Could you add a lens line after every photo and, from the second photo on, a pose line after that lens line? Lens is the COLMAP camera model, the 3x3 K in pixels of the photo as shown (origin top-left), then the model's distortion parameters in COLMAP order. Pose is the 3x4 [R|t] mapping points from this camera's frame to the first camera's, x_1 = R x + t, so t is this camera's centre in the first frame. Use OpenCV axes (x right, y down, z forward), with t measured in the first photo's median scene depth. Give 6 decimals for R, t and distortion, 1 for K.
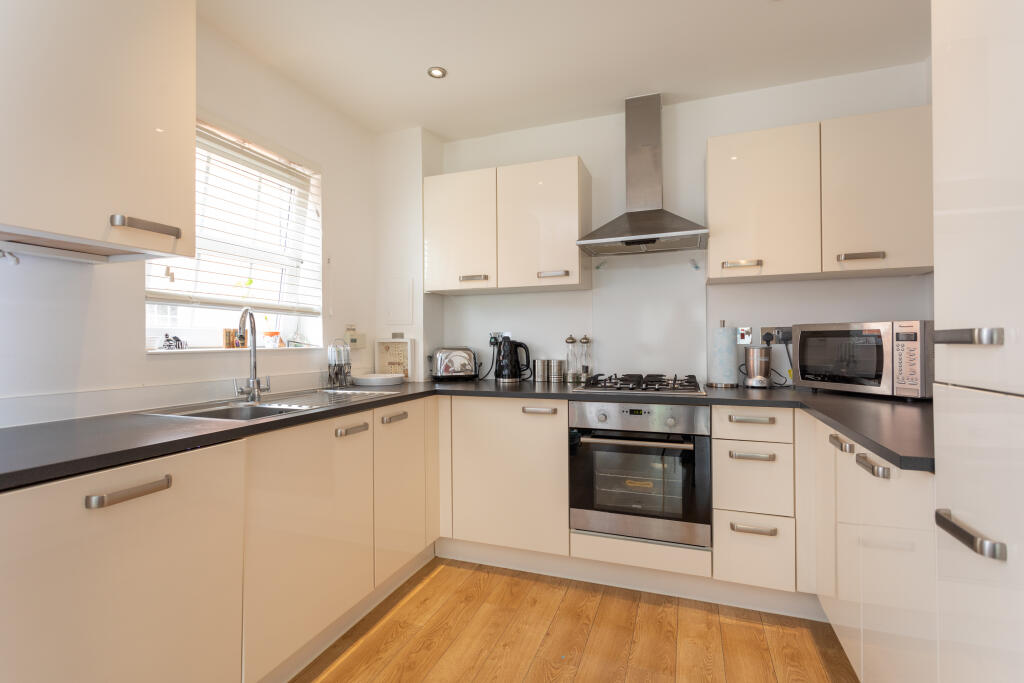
lens RADIAL K [[478.5, 0, 512.0], [0, 478.5, 341.5], [0, 0, 1]] dist [0.002524, -0.000060]
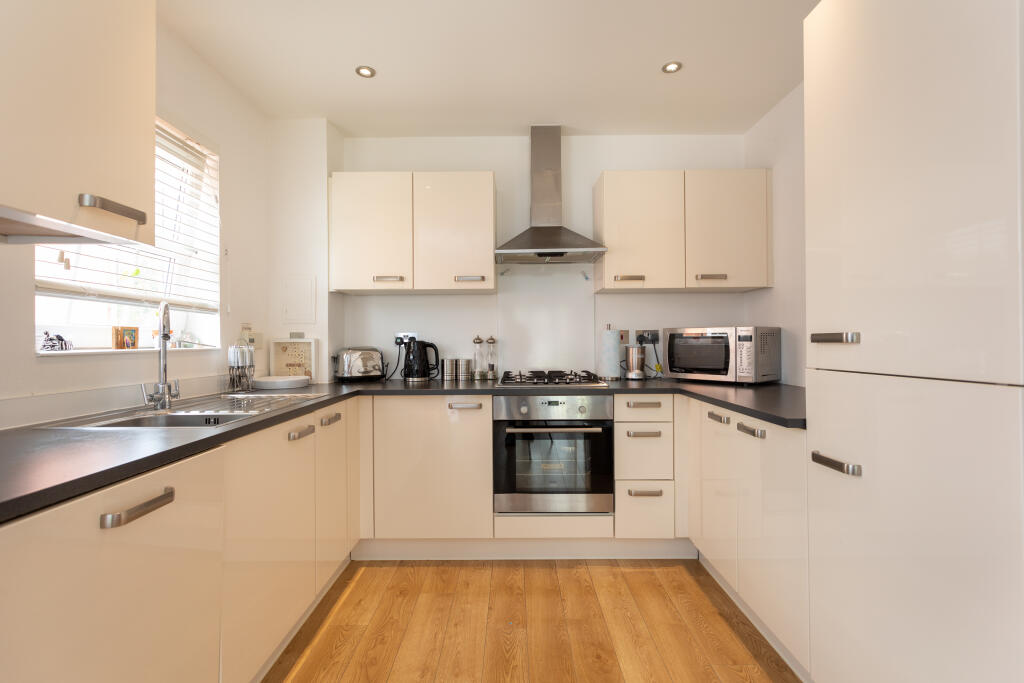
lens RADIAL K [[478.5, 0, 512.0], [0, 478.5, 341.5], [0, 0, 1]] dist [0.002524, -0.000060]
pose [[0.939001, 0.001088, 0.343914, -0.211979], [-0.000542, 0.999998, -0.001684, 0.001567], [-0.343915, 0.001395, 0.939000, -0.039965]]
